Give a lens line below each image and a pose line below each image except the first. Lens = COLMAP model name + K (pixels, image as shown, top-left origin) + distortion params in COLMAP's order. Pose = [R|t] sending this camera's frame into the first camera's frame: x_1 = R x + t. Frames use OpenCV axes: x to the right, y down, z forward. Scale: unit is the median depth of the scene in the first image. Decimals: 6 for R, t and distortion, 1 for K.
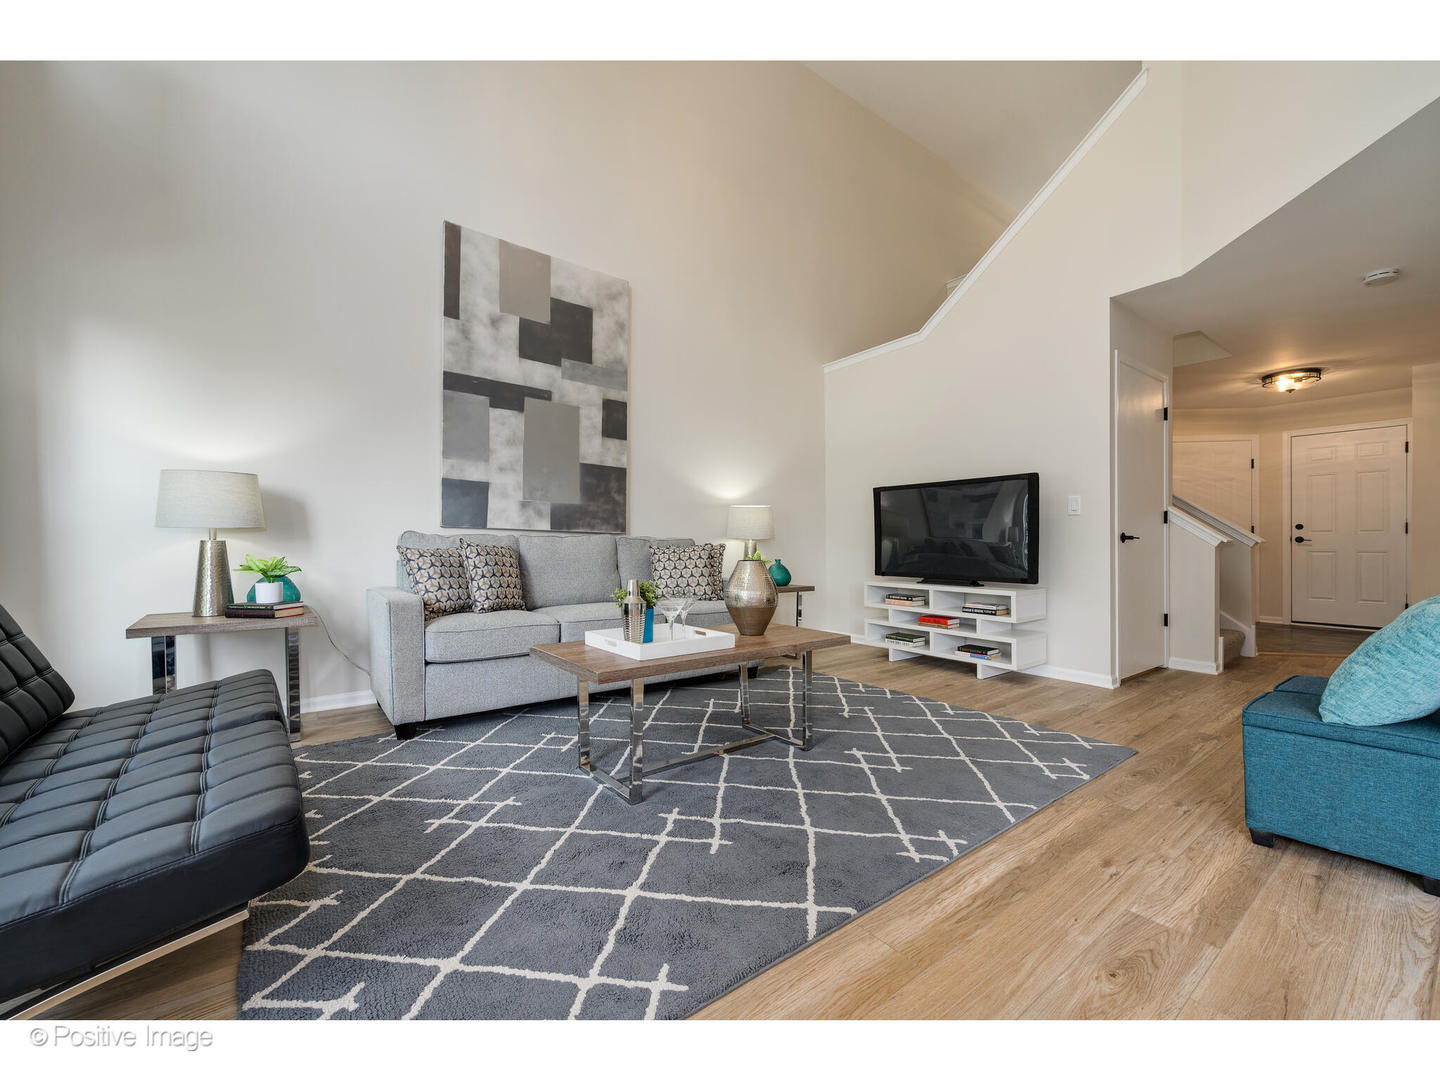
lens RADIAL K [[574.3, 0, 720.0], [0, 574.3, 540.0], [0, 0, 1]] dist [0.011842, -0.000083]
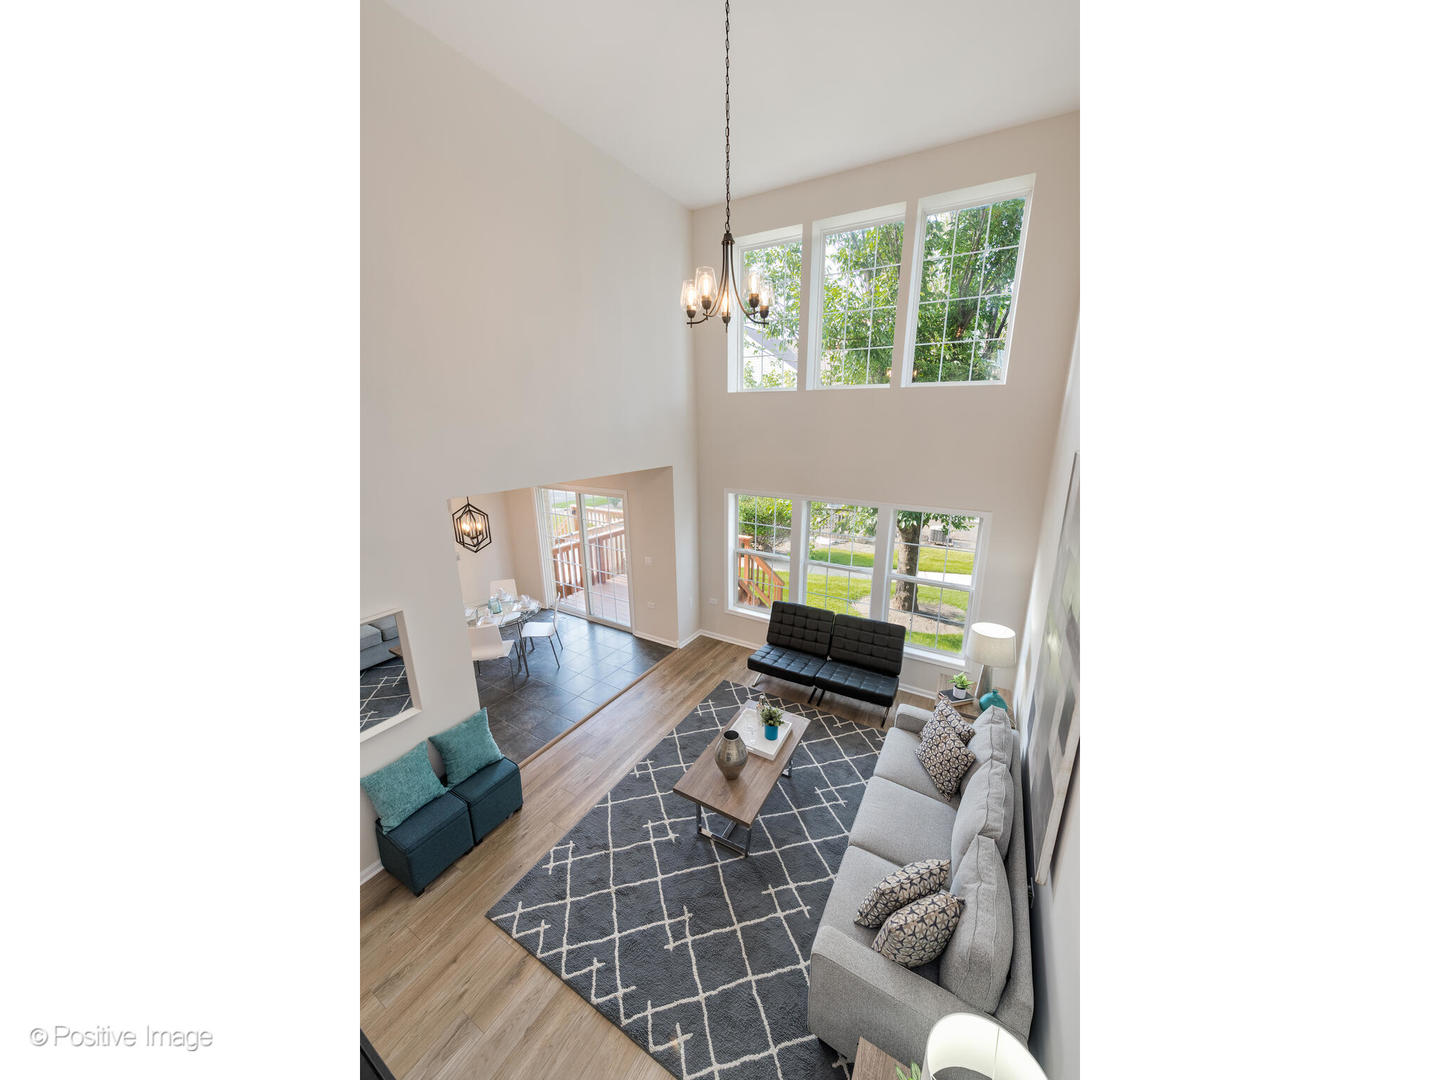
lens RADIAL K [[465.3, 0, 720.0], [0, 465.3, 540.0], [0, 0, 1]] dist [-0.000620, -0.000027]
pose [[-0.923330, 0.107353, -0.368695, 0.592959], [0.005051, 0.963441, 0.267873, -0.974940], [0.383973, 0.245473, -0.890117, 2.350574]]
